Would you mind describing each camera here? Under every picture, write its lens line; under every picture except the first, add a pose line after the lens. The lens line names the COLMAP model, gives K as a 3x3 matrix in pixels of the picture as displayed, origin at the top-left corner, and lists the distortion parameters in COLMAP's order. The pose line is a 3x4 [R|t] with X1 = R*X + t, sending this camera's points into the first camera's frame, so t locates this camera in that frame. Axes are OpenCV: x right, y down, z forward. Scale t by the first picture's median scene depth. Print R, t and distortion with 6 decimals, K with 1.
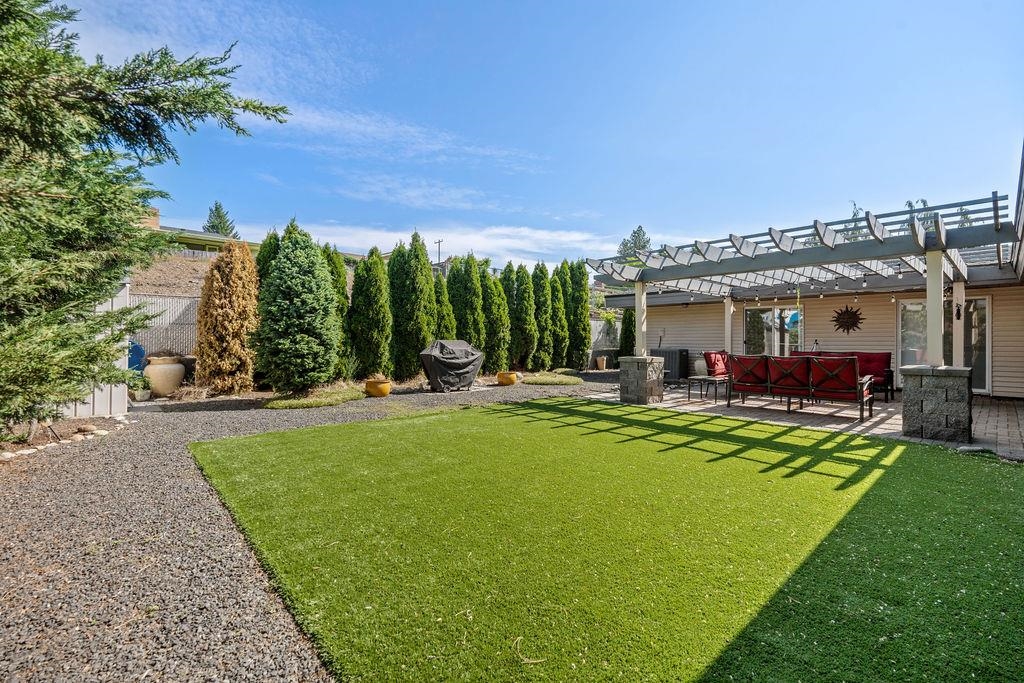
lens RADIAL K [[447.4, 0, 516.1], [0, 447.4, 341.3], [0, 0, 1]] dist [-0.006999, 0.001076]
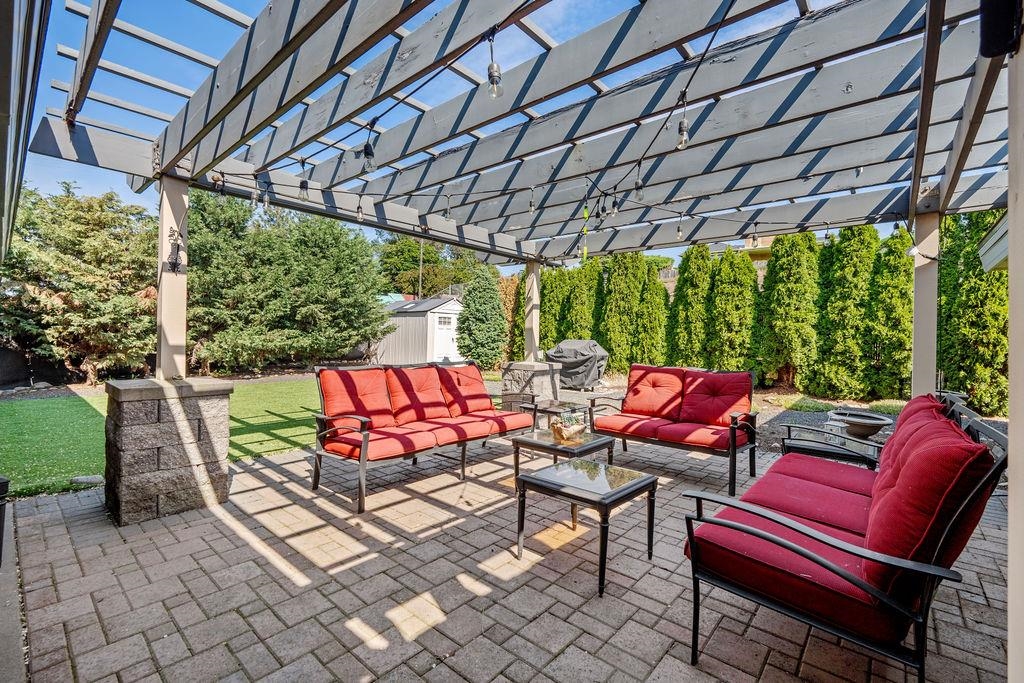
lens RADIAL K [[447.4, 0, 514.4], [0, 447.4, 340.6], [0, 0, 1]] dist [-0.006999, 0.001076]
pose [[0.116704, 0.007787, -0.993136, 0.584930], [-0.023306, 0.999715, 0.005100, -0.001724], [0.992893, 0.022551, 0.116853, 0.517967]]
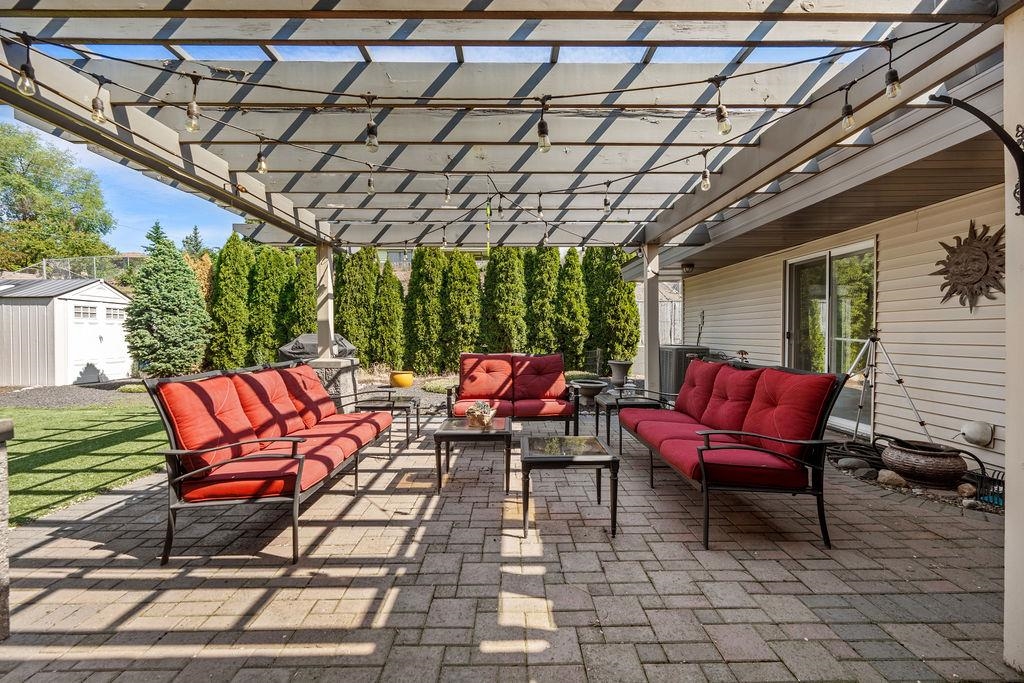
lens RADIAL K [[447.4, 0, 513.8], [0, 447.4, 340.7], [0, 0, 1]] dist [-0.006999, 0.001076]
pose [[0.749454, 0.006177, -0.662027, 0.530852], [0.003299, 0.999909, 0.013064, 0.001048], [0.662048, -0.011975, 0.749366, 0.402865]]
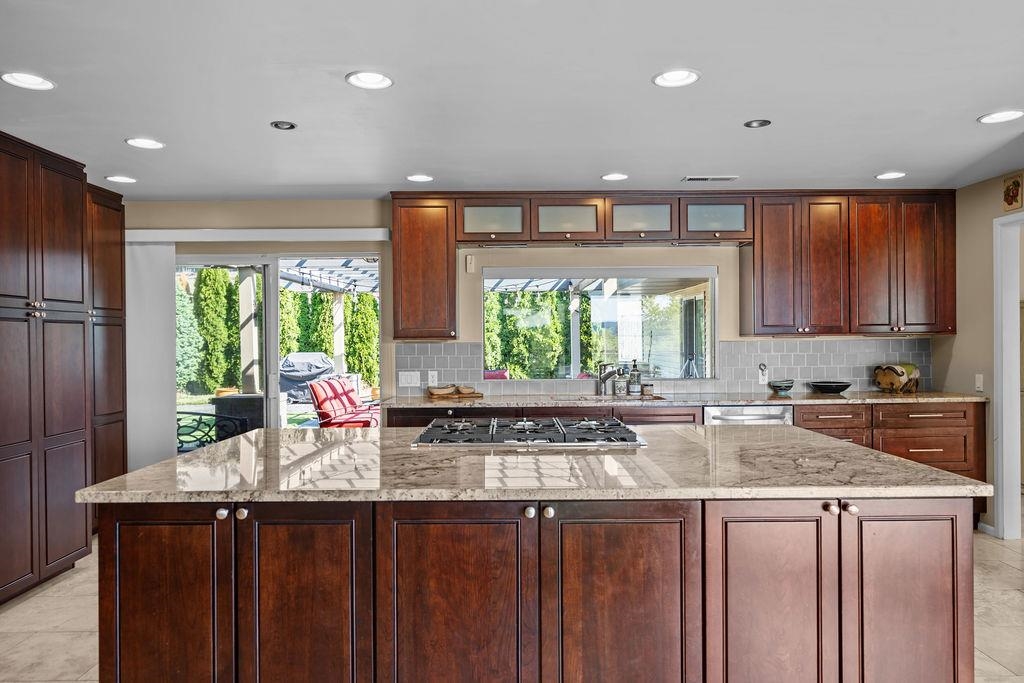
lens RADIAL K [[685.6, 0, 514.0], [0, 685.6, 342.2], [0, 0, 1]] dist [0.000608, -0.003196]
pose [[0.744255, -0.006516, -0.667864, 0.849236], [0.010569, 0.999942, 0.002023, -0.016611], [0.667812, -0.008564, 0.744281, 0.123093]]
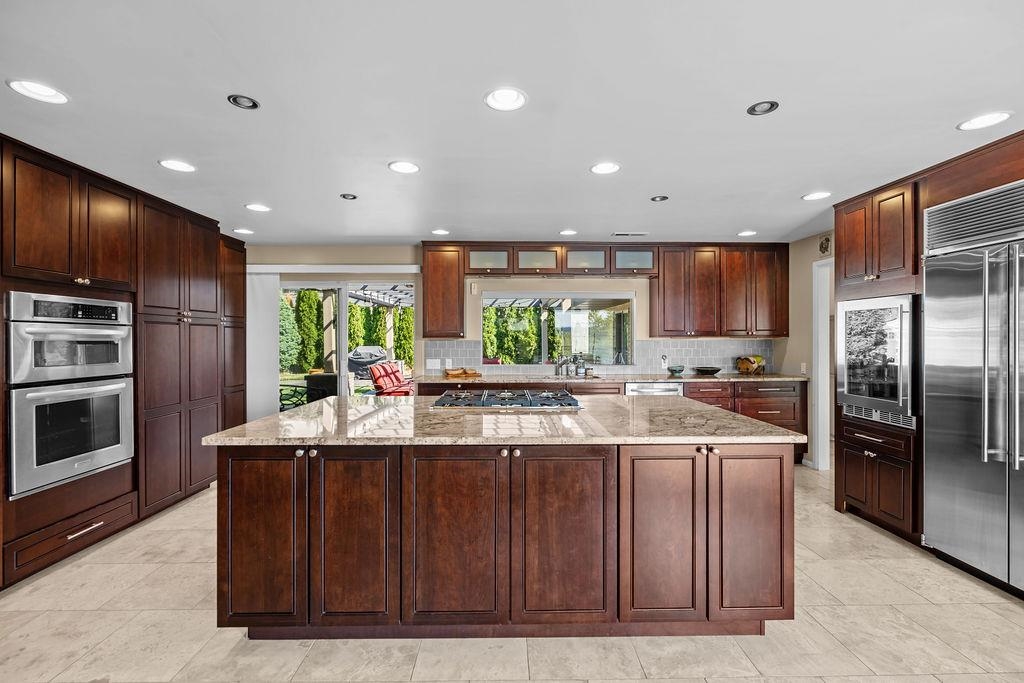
lens RADIAL K [[447.4, 0, 512.3], [0, 447.4, 338.7], [0, 0, 1]] dist [-0.006999, 0.001076]
pose [[0.752868, -0.004254, -0.658158, 0.850808], [0.004443, 0.999989, -0.001381, -0.016641], [0.658156, -0.001884, 0.752879, 0.126560]]
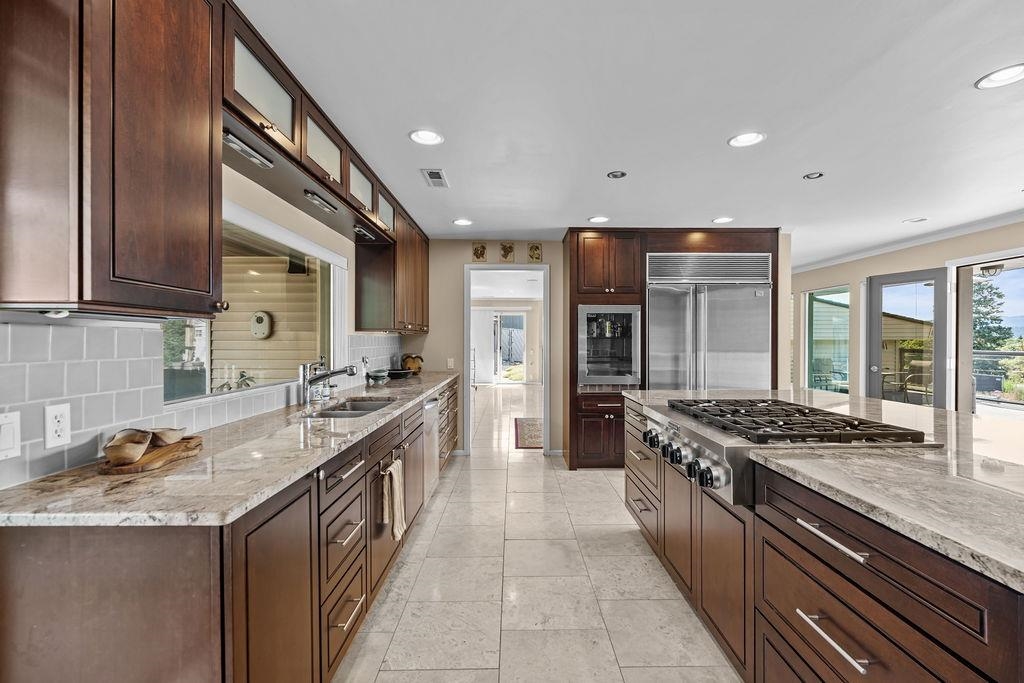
lens RADIAL K [[447.4, 0, 511.5], [0, 447.4, 344.4], [0, 0, 1]] dist [-0.006999, 0.001076]
pose [[0.678045, -0.011387, 0.734932, 0.577547], [0.002738, 0.999912, 0.012966, -0.013272], [-0.735015, -0.006779, 0.678017, 0.244225]]
